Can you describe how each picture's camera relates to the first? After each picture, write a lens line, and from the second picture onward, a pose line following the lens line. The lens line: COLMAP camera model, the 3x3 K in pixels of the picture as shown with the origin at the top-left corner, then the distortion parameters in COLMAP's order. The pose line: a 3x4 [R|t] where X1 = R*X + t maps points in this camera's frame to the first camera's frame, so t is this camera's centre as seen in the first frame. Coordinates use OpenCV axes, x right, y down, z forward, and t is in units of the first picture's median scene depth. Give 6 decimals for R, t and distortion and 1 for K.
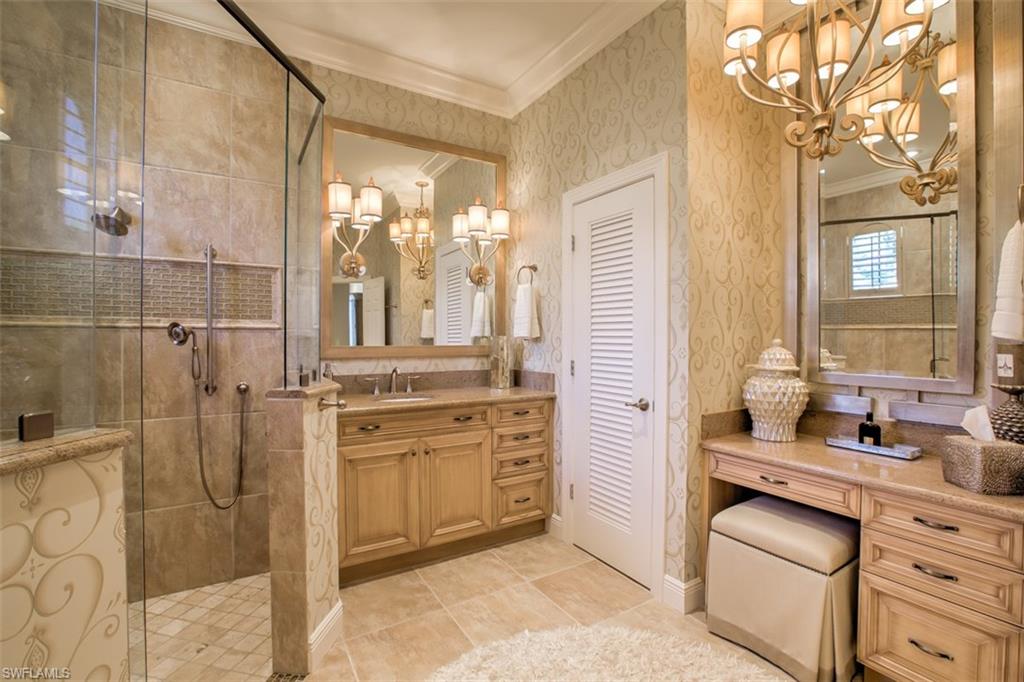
lens RADIAL K [[459.8, 0, 512.0], [0, 459.8, 341.0], [0, 0, 1]] dist [-0.046083, 0.015570]
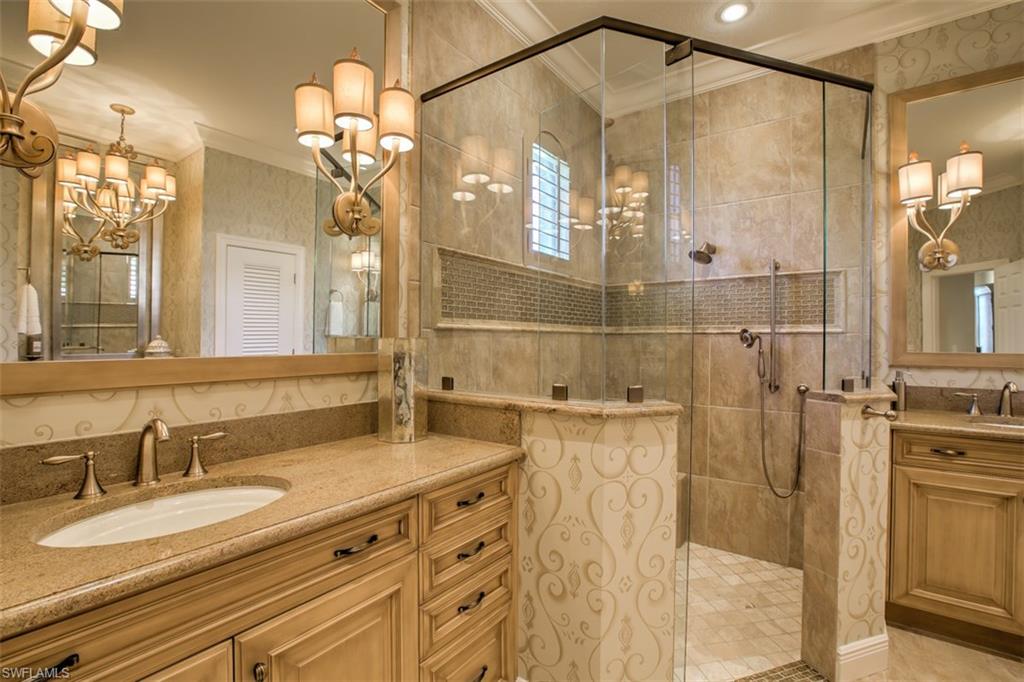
lens RADIAL K [[459.8, 0, 512.0], [0, 459.8, 341.0], [0, 0, 1]] dist [-0.046083, 0.015570]
pose [[0.375352, 0.001338, -0.926881, 0.135023], [-0.011416, 0.999930, -0.003179, 0.001946], [0.926812, 0.011774, 0.375341, -0.025976]]
